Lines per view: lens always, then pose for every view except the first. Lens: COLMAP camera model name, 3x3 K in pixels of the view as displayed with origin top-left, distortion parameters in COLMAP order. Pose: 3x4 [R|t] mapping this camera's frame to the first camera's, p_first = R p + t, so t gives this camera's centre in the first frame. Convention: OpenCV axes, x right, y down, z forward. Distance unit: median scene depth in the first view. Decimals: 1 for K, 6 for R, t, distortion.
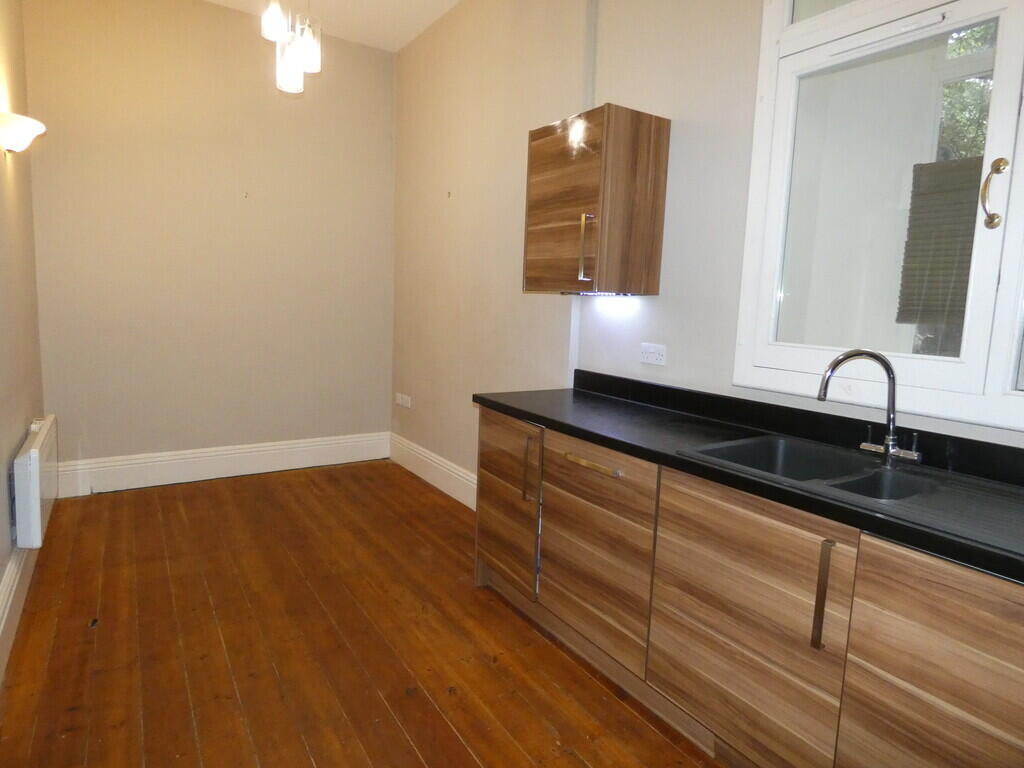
lens RADIAL K [[617.4, 0, 513.6], [0, 617.4, 378.9], [0, 0, 1]] dist [-0.011292, -0.000140]
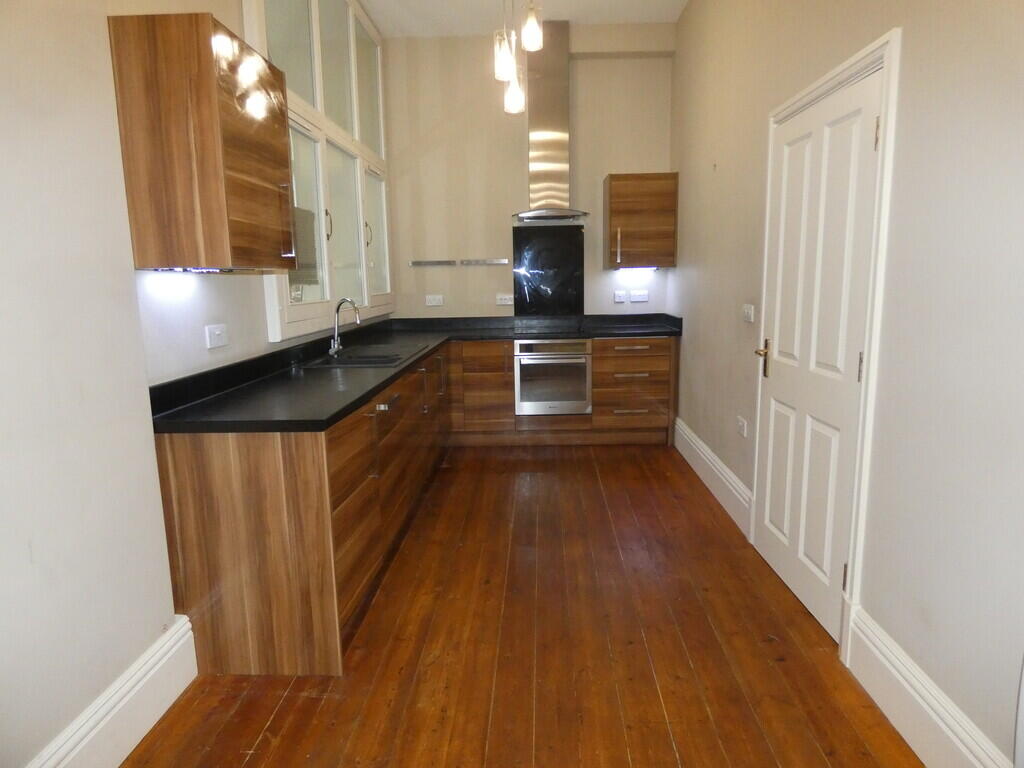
lens RADIAL K [[617.4, 0, 513.4], [0, 617.4, 381.4], [0, 0, 1]] dist [-0.011292, -0.000140]
pose [[-0.819444, -0.122961, 0.559814, -0.734134], [0.056078, 0.954831, 0.291811, -0.245391], [-0.570409, 0.270516, -0.775535, 1.666839]]
